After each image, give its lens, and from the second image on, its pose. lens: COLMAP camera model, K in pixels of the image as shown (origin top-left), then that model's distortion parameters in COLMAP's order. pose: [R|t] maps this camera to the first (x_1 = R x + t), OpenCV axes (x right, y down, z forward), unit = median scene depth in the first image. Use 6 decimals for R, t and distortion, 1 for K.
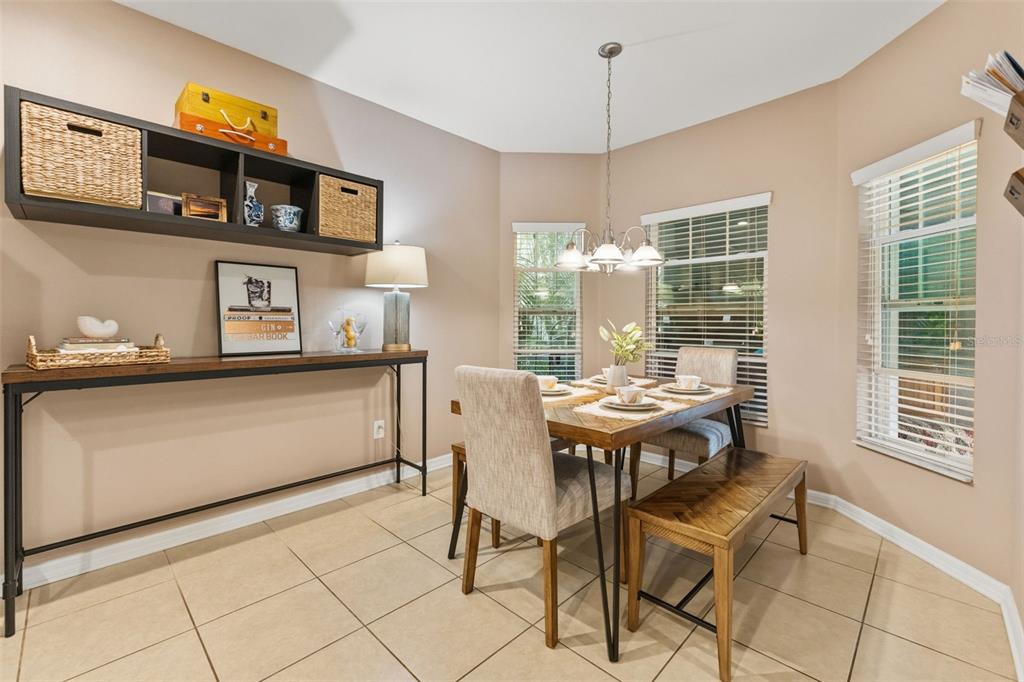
lens RADIAL K [[430.2, 0, 504.4], [0, 430.2, 323.3], [0, 0, 1]] dist [-0.001056, -0.000728]
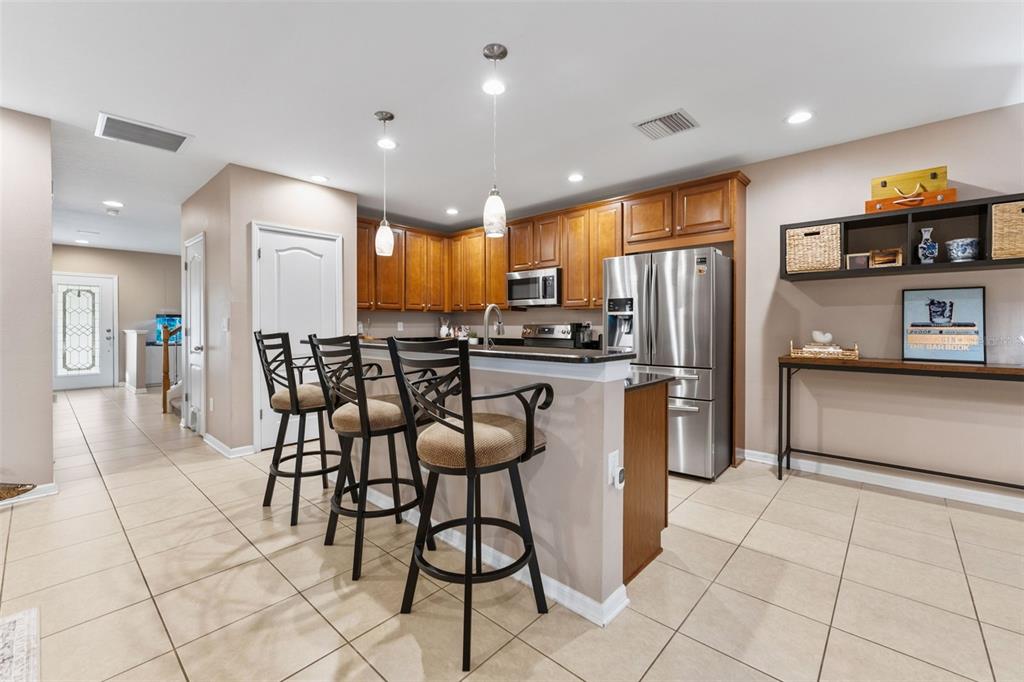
lens RADIAL K [[430.2, 0, 511.9], [0, 430.2, 330.2], [0, 0, 1]] dist [-0.001056, -0.000728]
pose [[0.037052, 0.012037, -0.999241, 0.676518], [-0.003125, 0.999924, 0.011929, -0.030670], [0.999308, 0.002680, 0.037087, -0.307002]]
